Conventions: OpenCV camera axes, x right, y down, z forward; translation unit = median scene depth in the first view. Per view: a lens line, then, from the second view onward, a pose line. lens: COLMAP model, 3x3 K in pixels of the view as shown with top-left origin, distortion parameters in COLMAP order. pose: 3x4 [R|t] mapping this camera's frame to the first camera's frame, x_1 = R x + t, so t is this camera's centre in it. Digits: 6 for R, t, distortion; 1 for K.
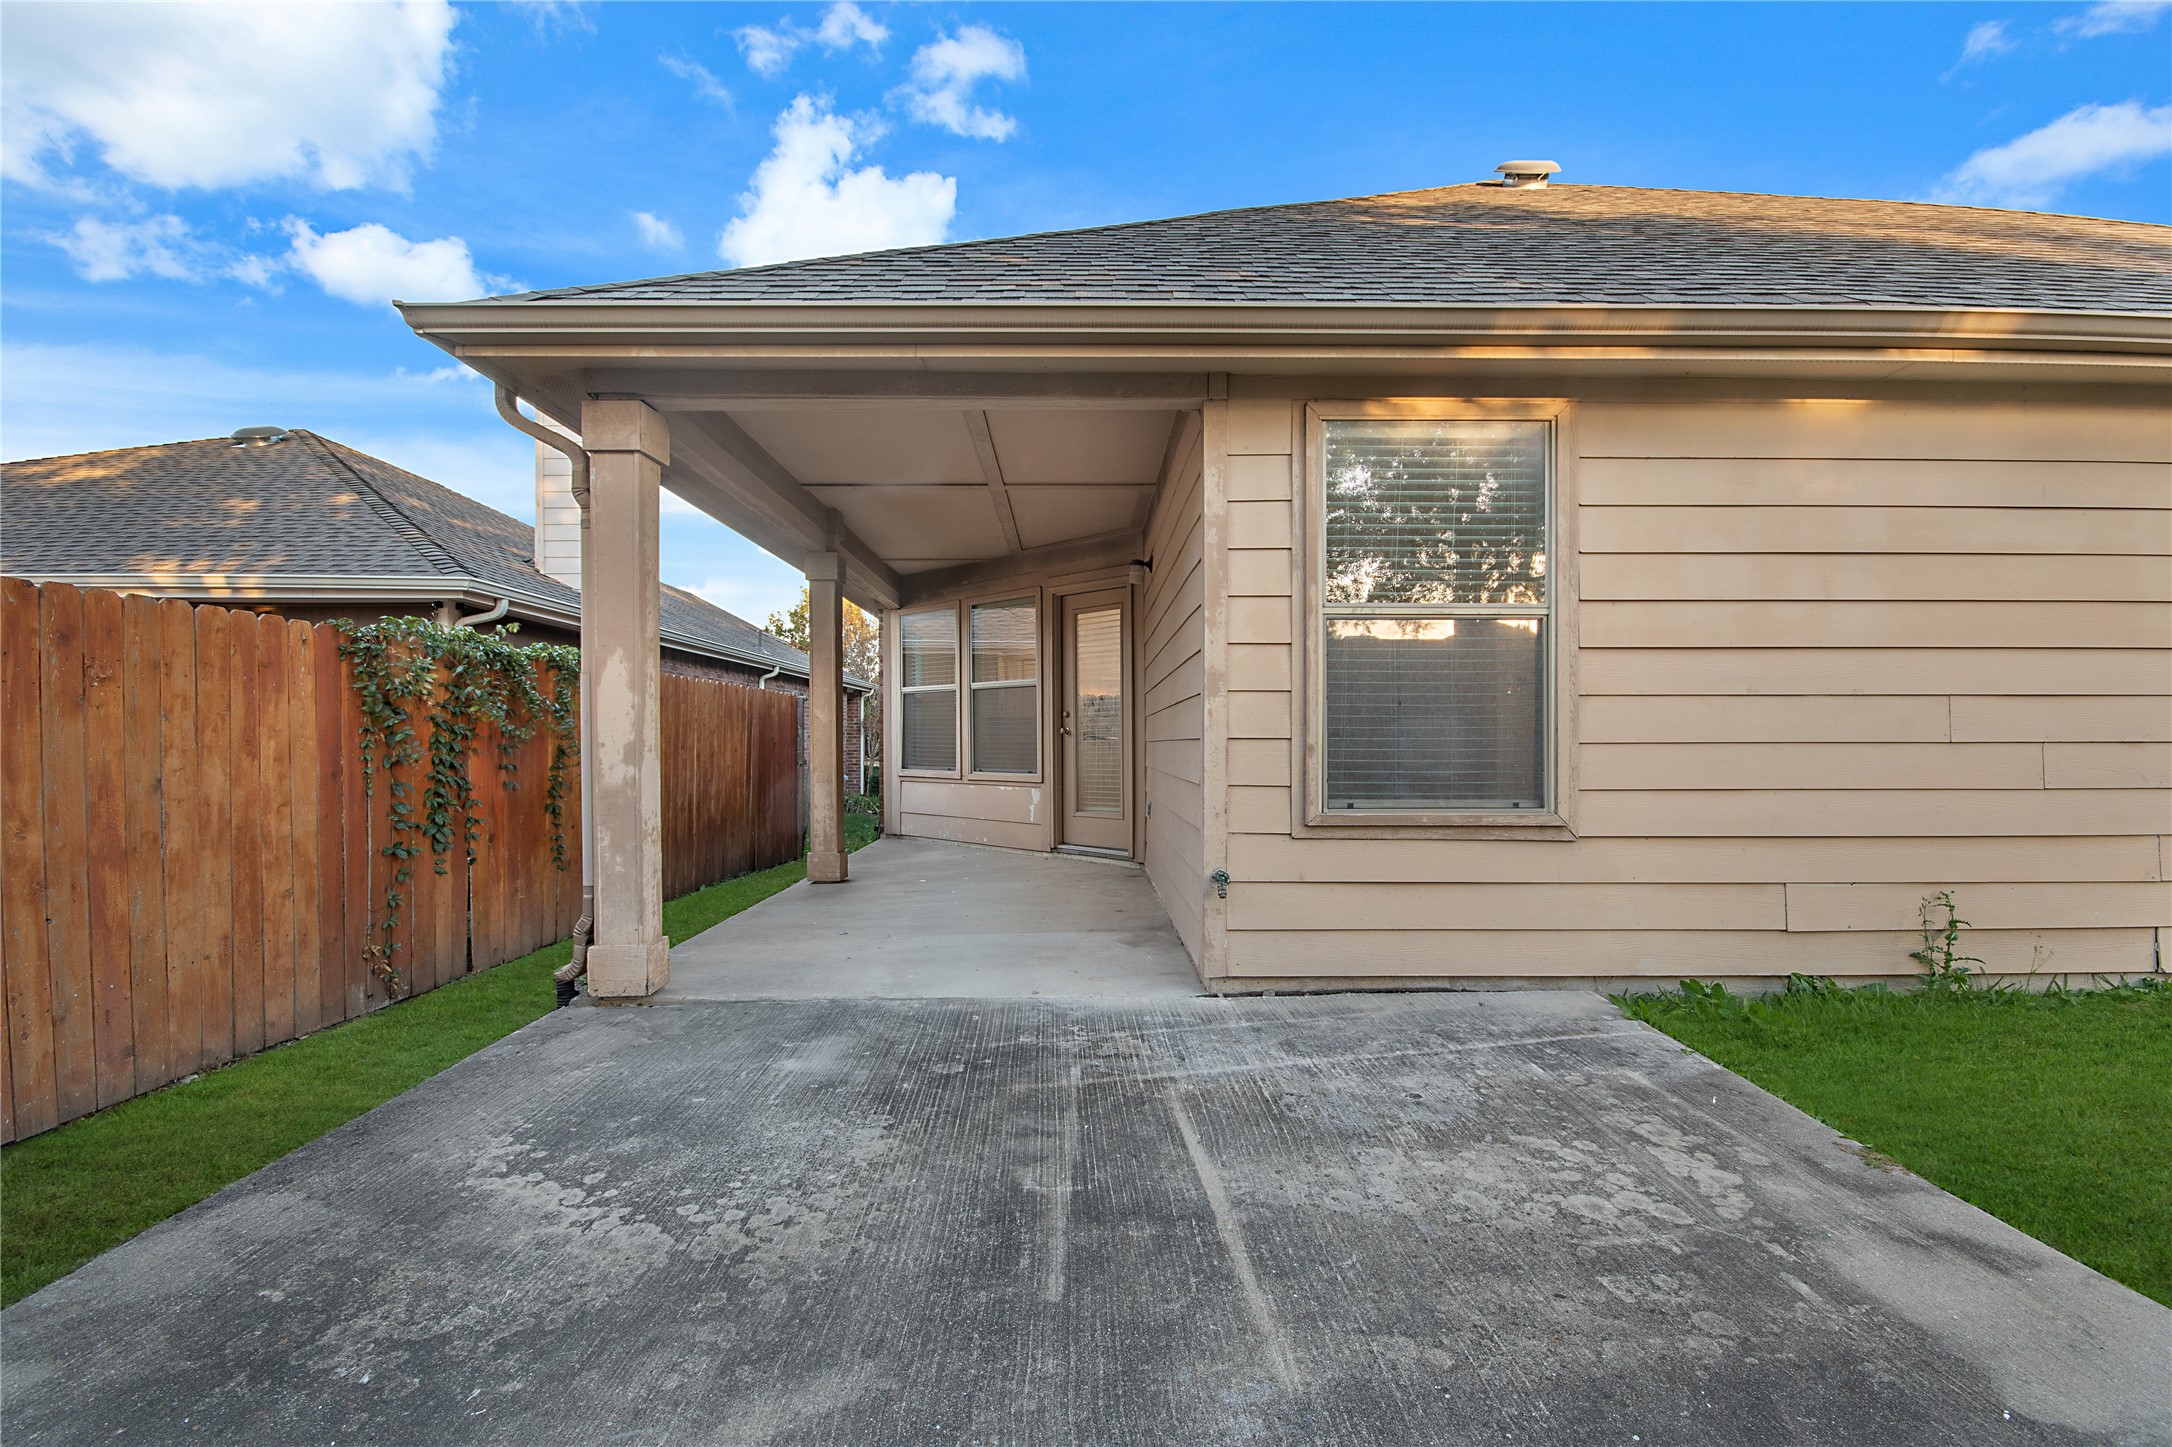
lens RADIAL K [[954.2, 0, 1094.9], [0, 954.2, 736.8], [0, 0, 1]] dist [0.022140, -0.019599]
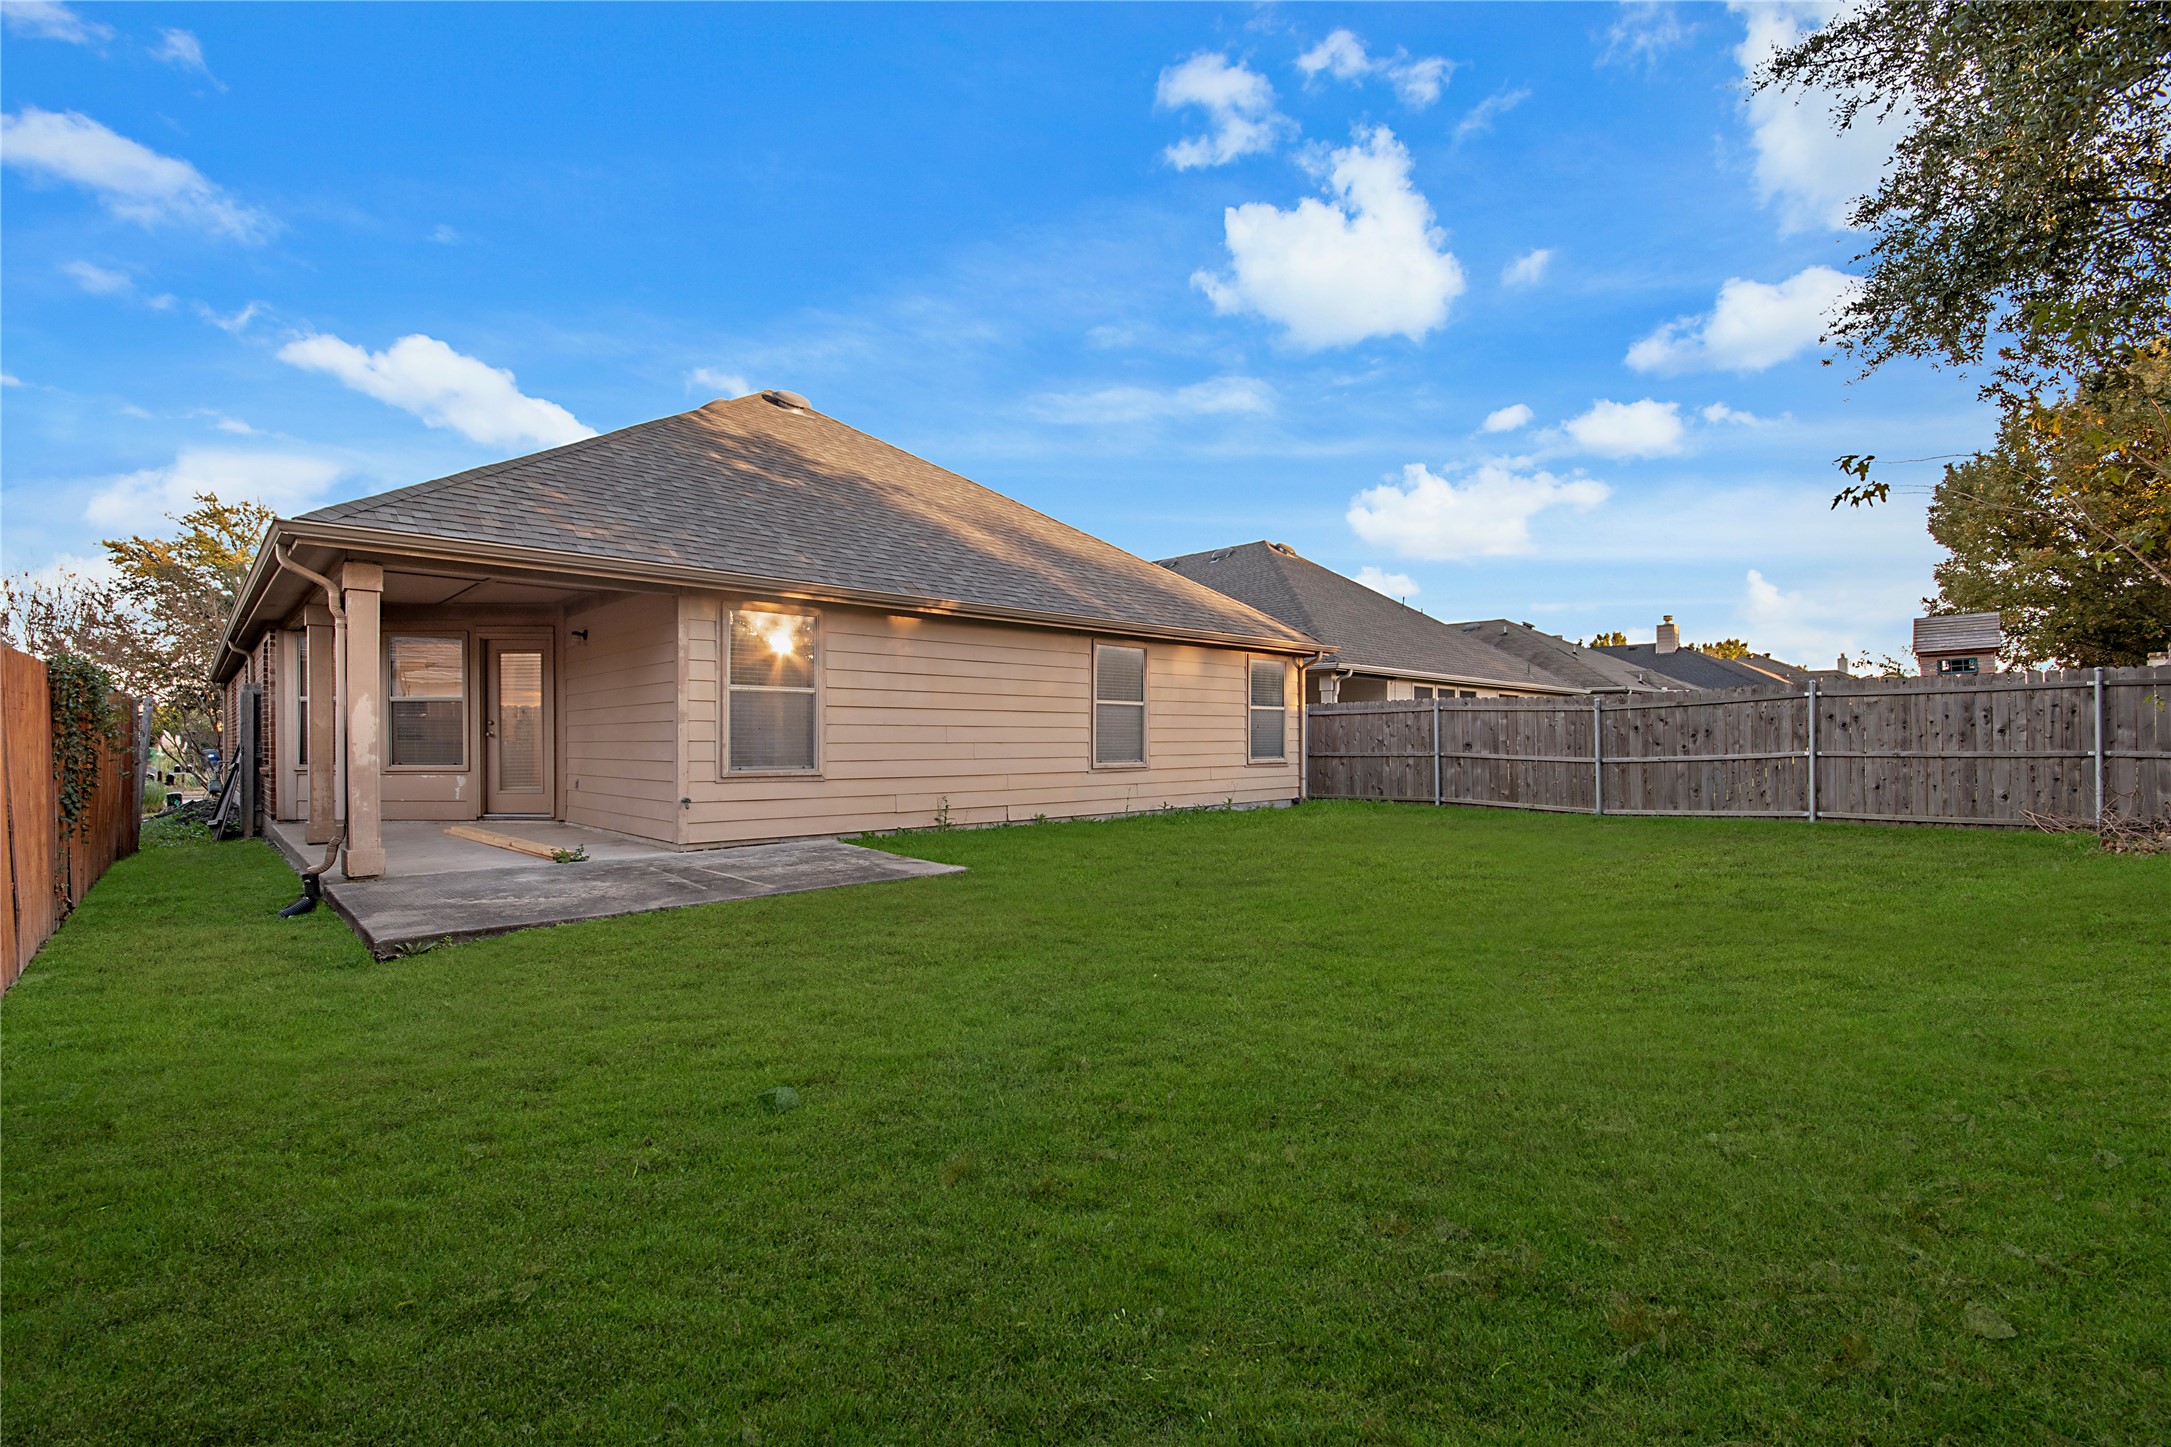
lens RADIAL K [[953.7, 0, 1094.4], [0, 953.7, 736.8], [0, 0, 1]] dist [0.022140, -0.019599]
pose [[0.724030, 0.005038, 0.689750, -0.737222], [-0.005302, 0.999984, -0.001738, -0.009561], [-0.689748, -0.002398, 0.724046, -1.342732]]
